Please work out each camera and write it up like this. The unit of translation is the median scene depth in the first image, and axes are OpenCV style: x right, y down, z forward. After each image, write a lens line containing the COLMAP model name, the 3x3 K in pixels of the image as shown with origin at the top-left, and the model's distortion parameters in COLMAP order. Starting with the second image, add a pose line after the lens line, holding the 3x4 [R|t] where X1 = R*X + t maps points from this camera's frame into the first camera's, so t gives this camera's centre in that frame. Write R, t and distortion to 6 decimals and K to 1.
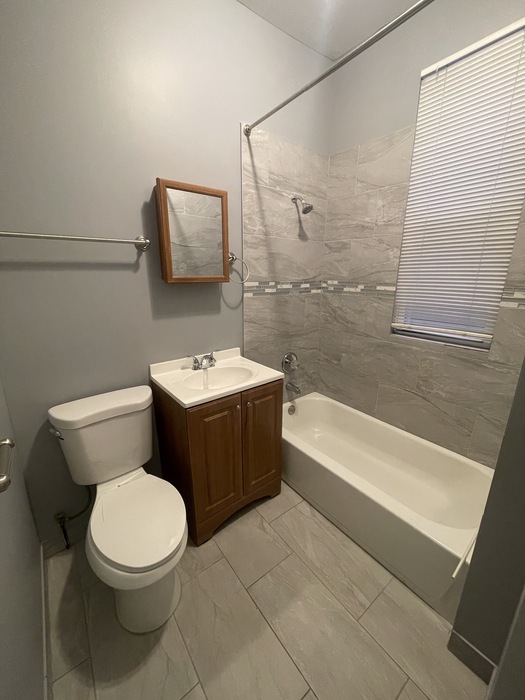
lens RADIAL K [[281.0, 0, 262.7], [0, 281.0, 348.9], [0, 0, 1]] dist [-0.000686, 0.000036]
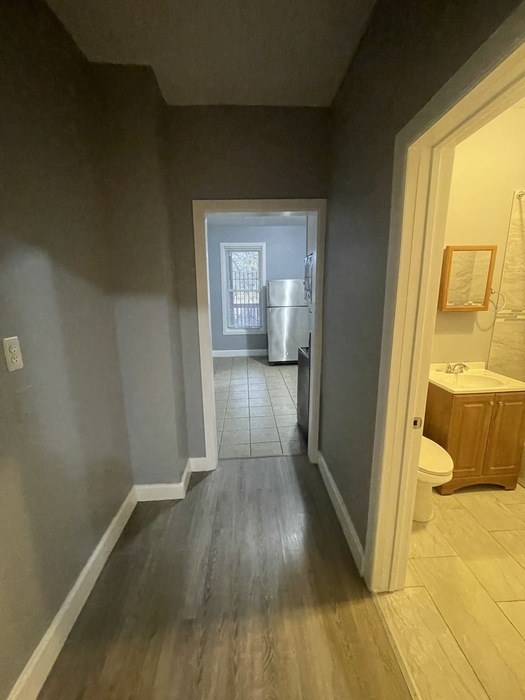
lens RADIAL K [[281.0, 0, 262.9], [0, 281.0, 350.3], [0, 0, 1]] dist [-0.000686, 0.000036]
pose [[0.821171, 0.102994, -0.561312, -0.219065], [-0.128657, 0.991669, -0.006260, 0.087466], [0.555991, 0.077357, 0.827581, -0.643798]]
